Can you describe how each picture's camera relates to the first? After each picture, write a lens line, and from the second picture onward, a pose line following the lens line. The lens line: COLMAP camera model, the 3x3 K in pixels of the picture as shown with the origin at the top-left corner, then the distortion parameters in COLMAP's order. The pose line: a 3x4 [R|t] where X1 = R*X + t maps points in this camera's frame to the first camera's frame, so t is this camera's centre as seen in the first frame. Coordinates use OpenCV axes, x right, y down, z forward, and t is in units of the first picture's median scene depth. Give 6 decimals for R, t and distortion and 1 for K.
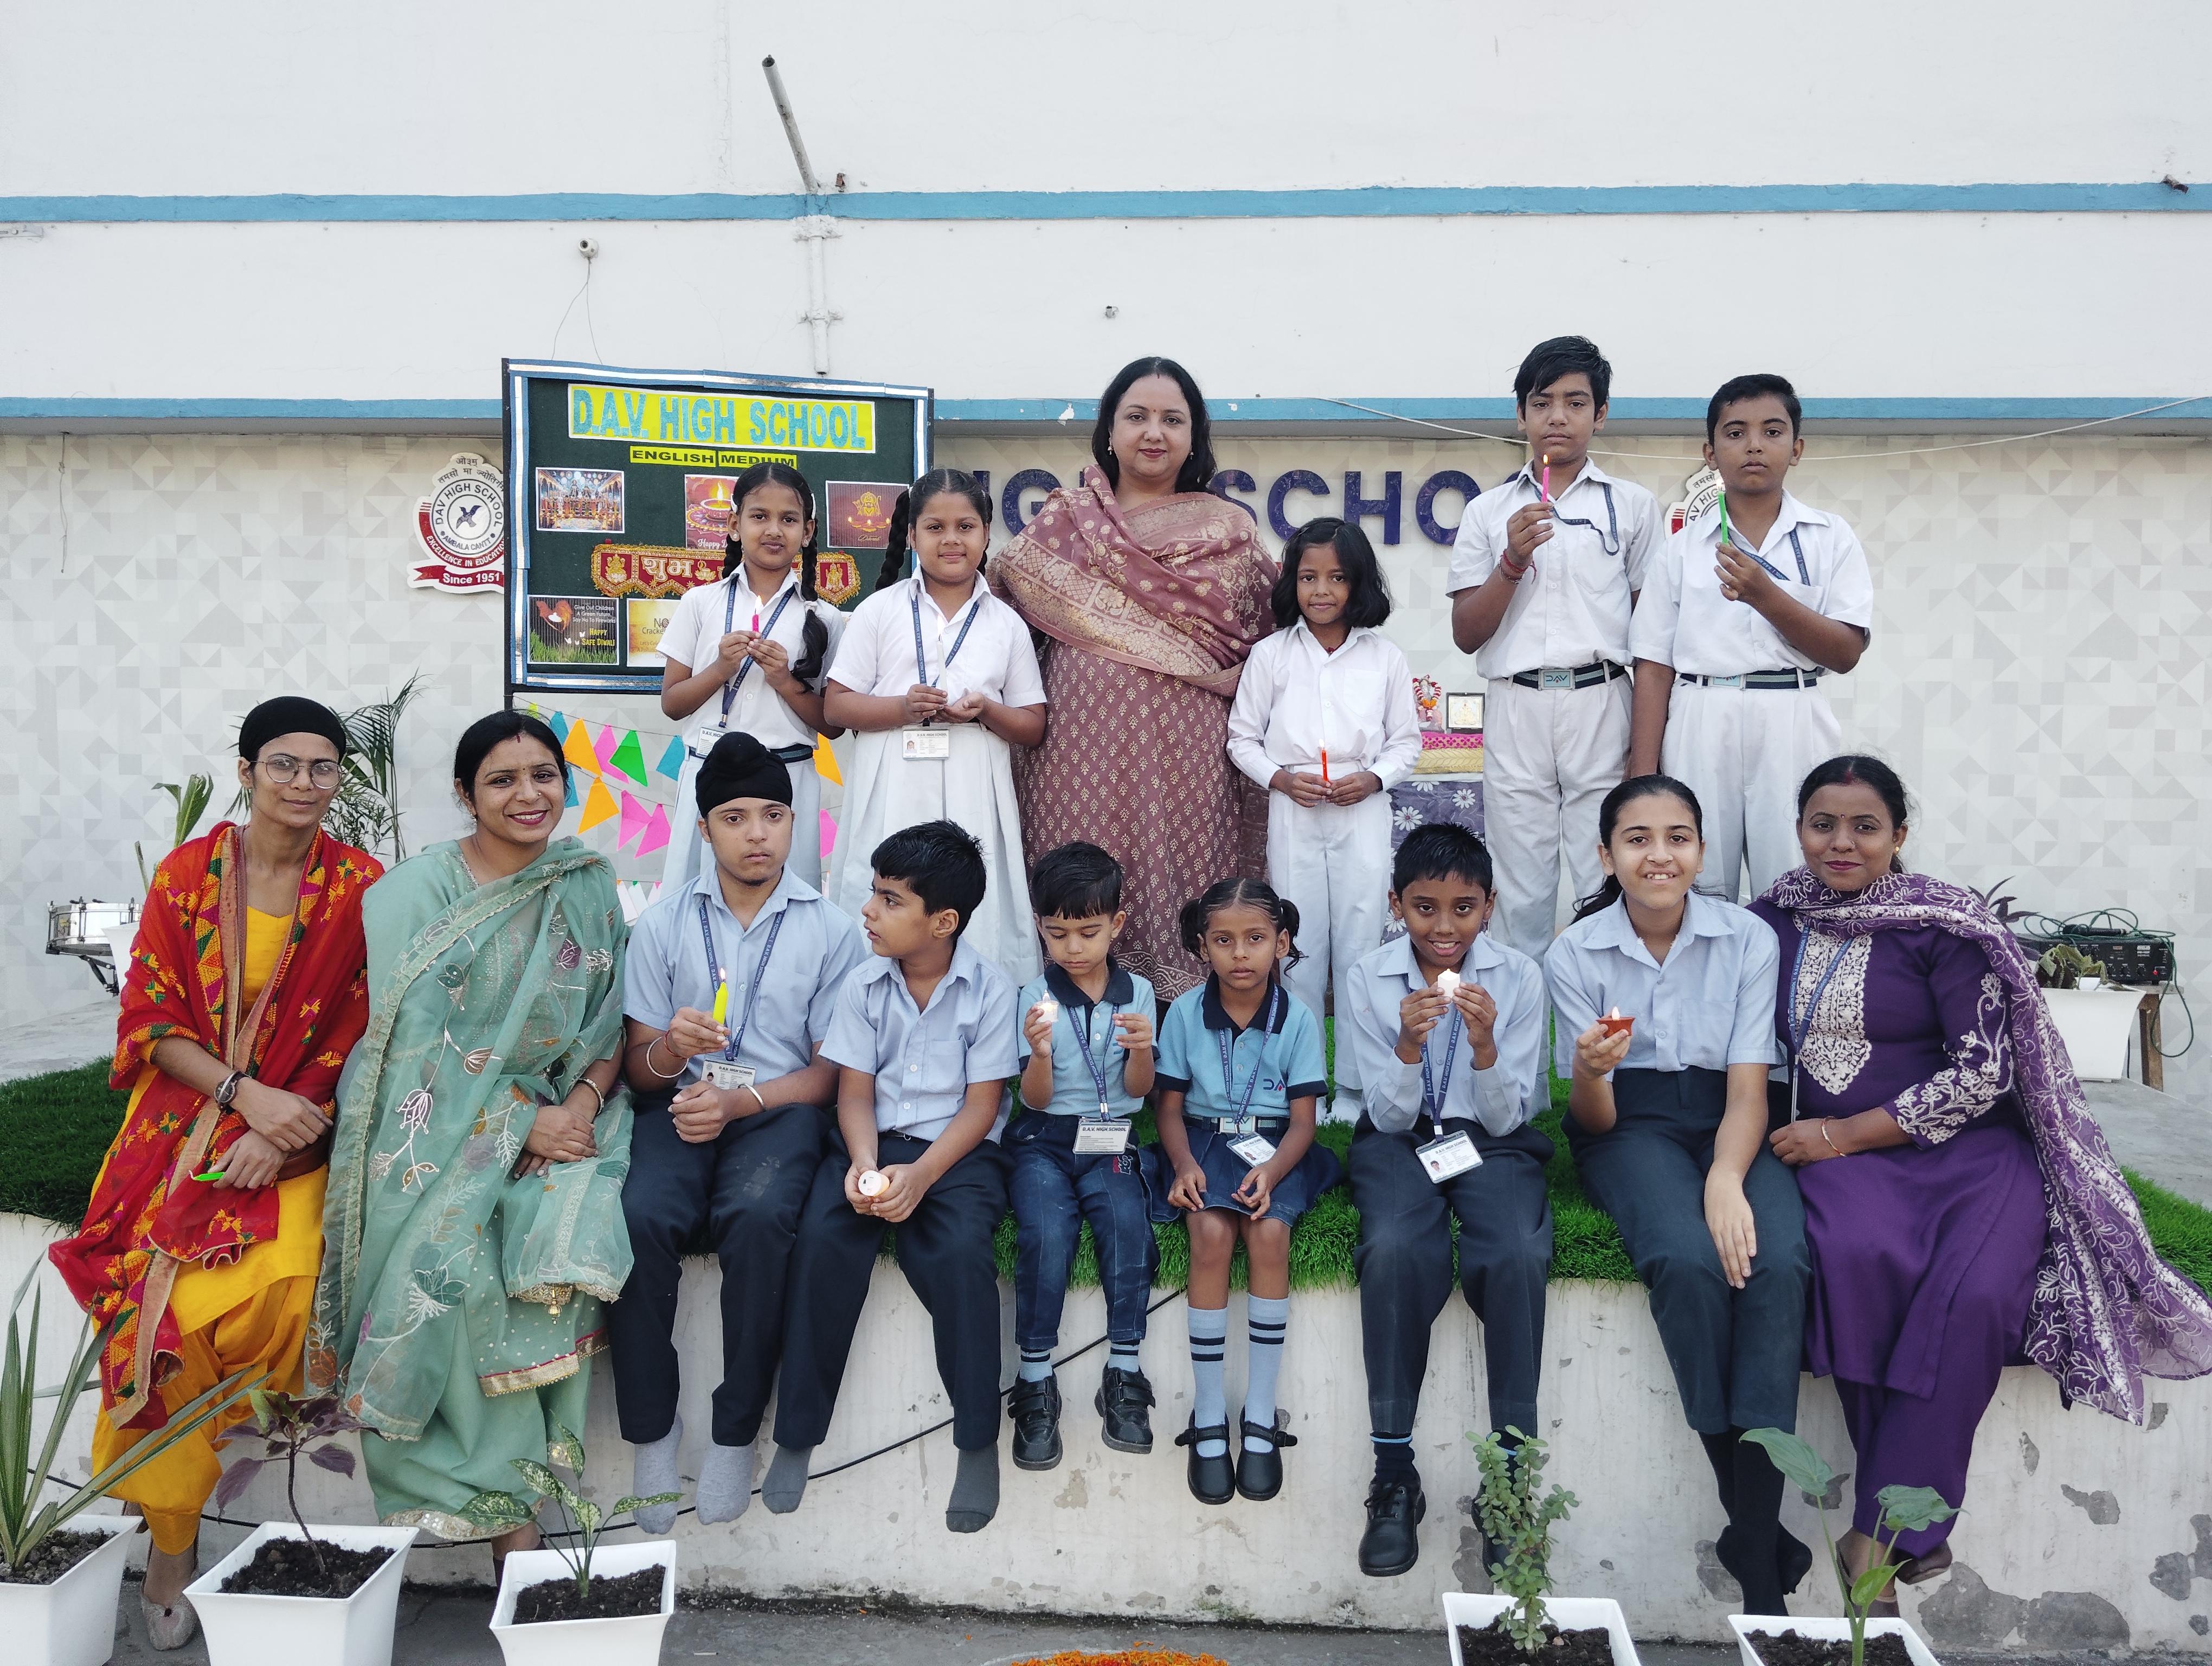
lens RADIAL K [[1890.4, 0, 1100.4], [0, 1890.4, 839.3], [0, 0, 1]] dist [0.030880, -0.053161]
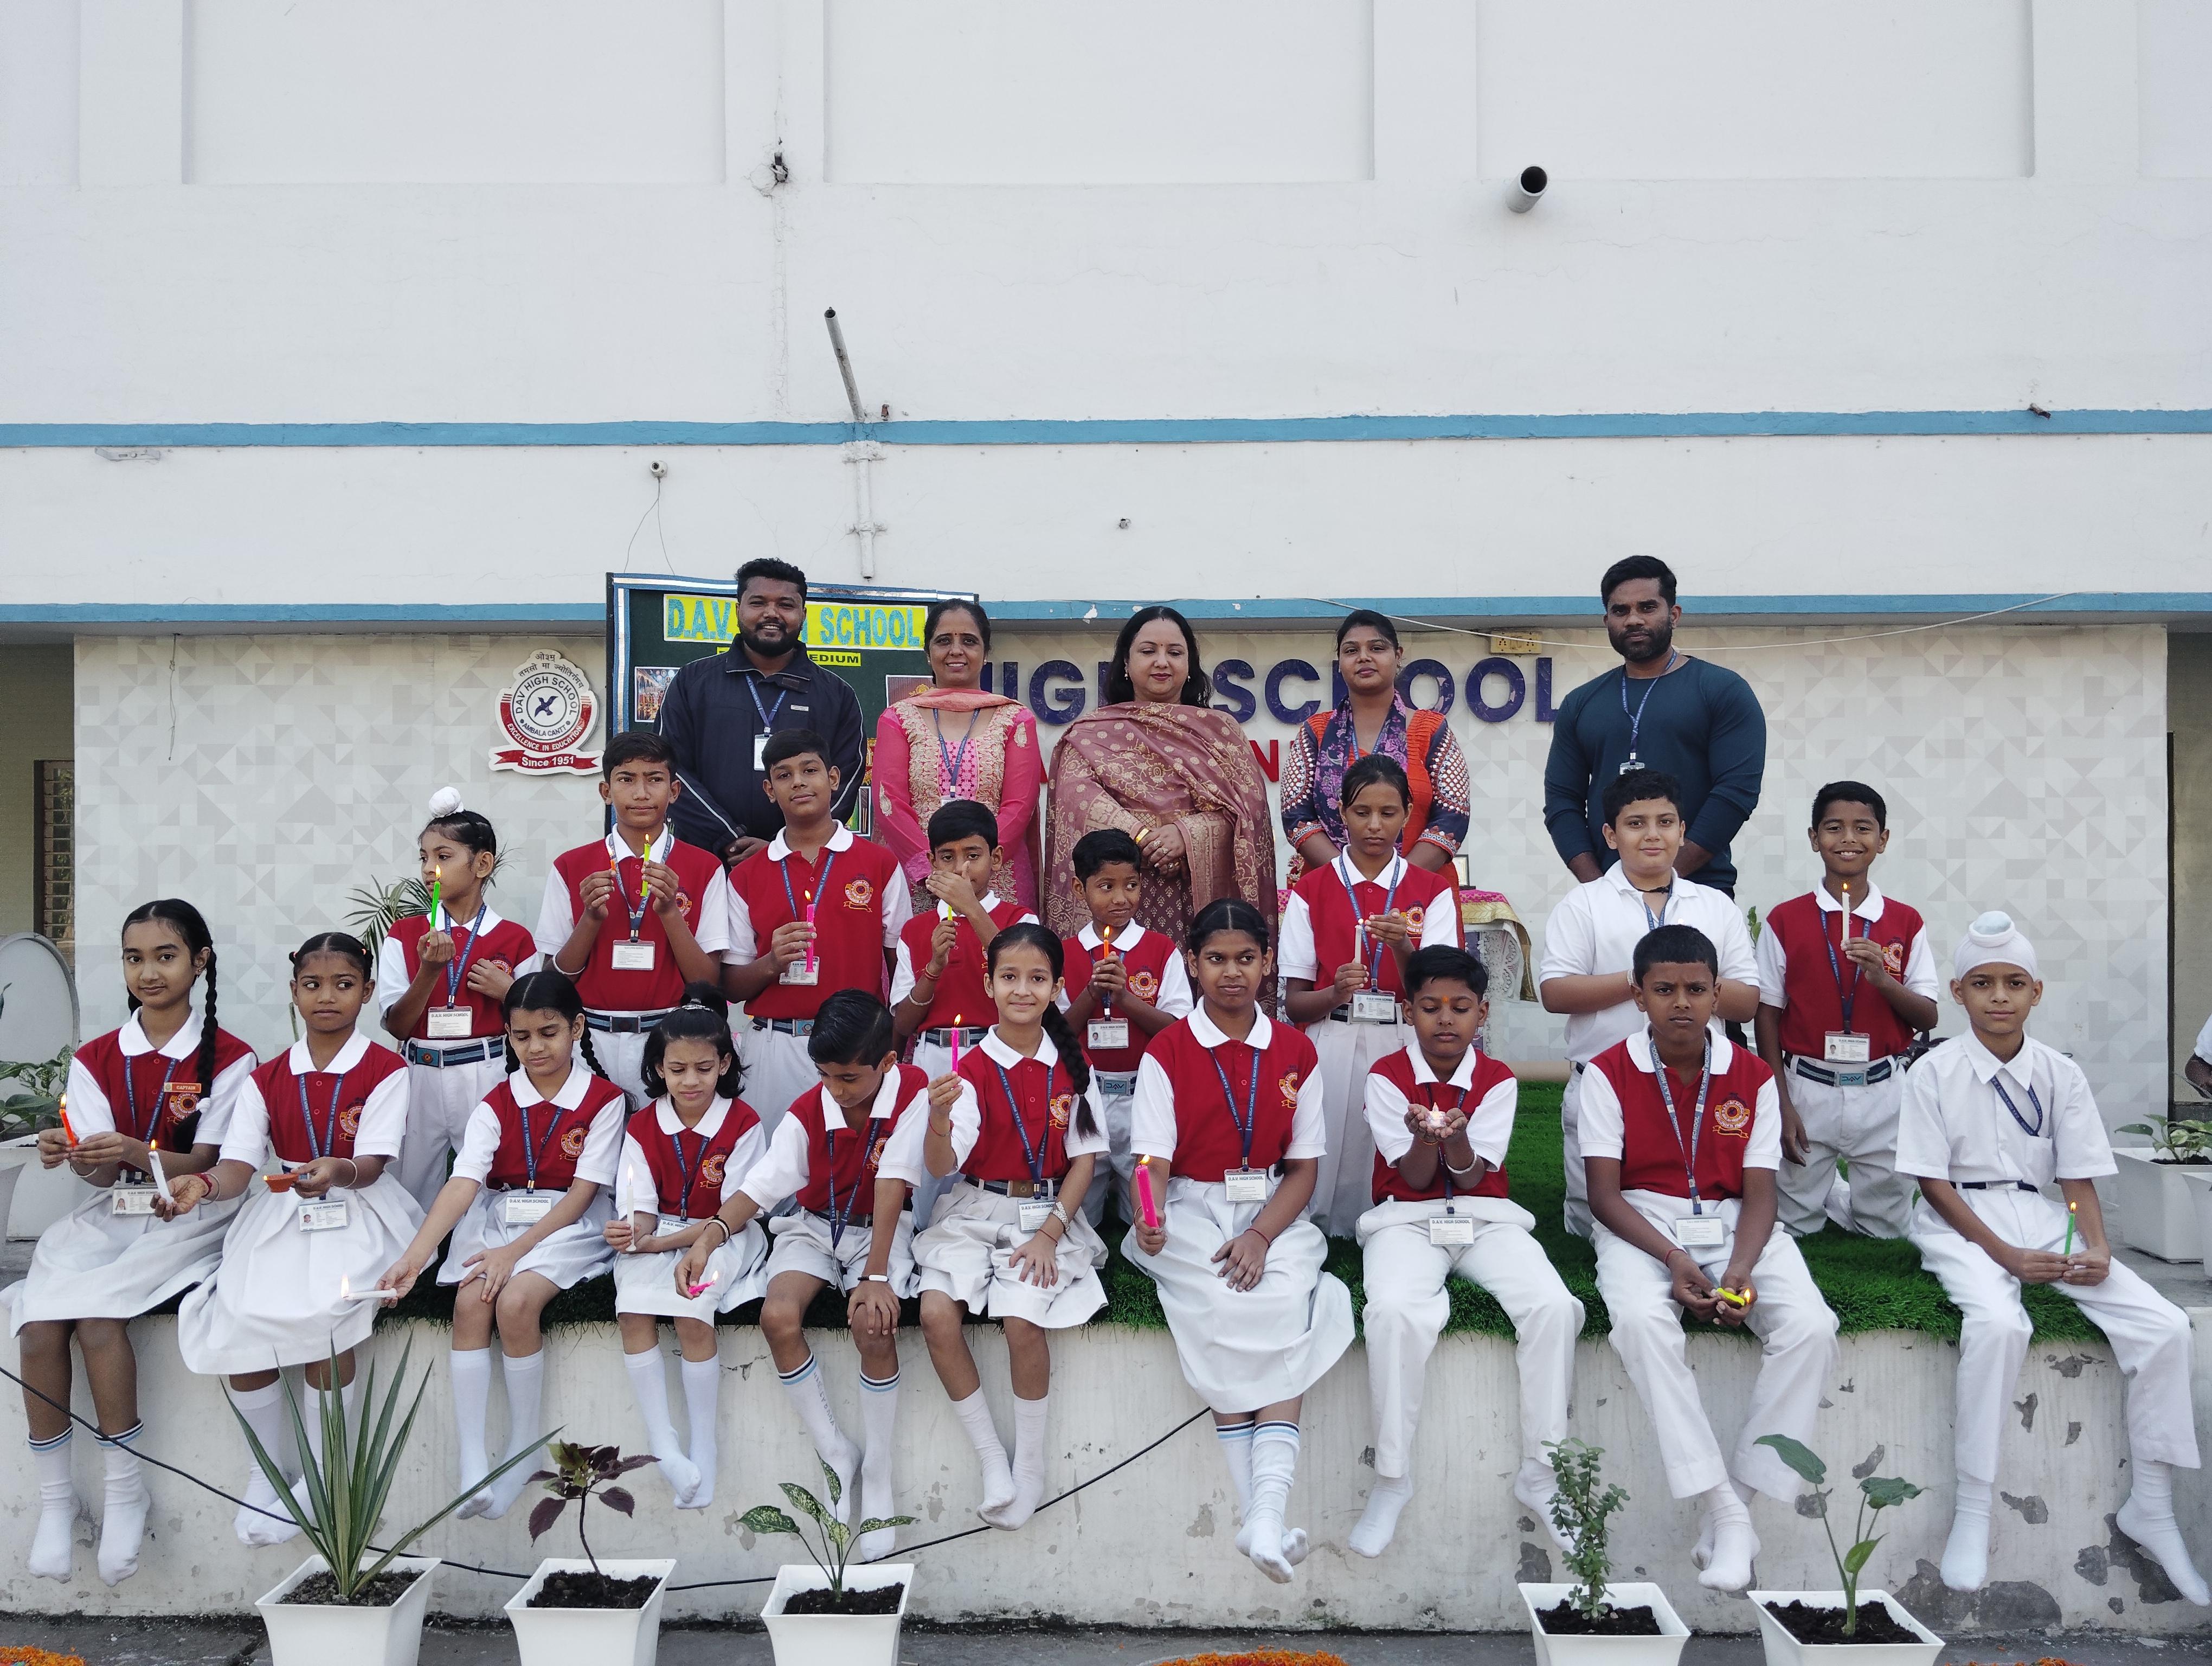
lens RADIAL K [[1878.5, 0, 1102.8], [0, 1878.5, 849.4], [0, 0, 1]] dist [0.047112, -0.082865]
pose [[0.999061, -0.011882, 0.041670, -0.057748], [0.015077, 0.996901, -0.077204, 0.003413], [-0.040624, 0.077760, 0.996144, -0.109327]]
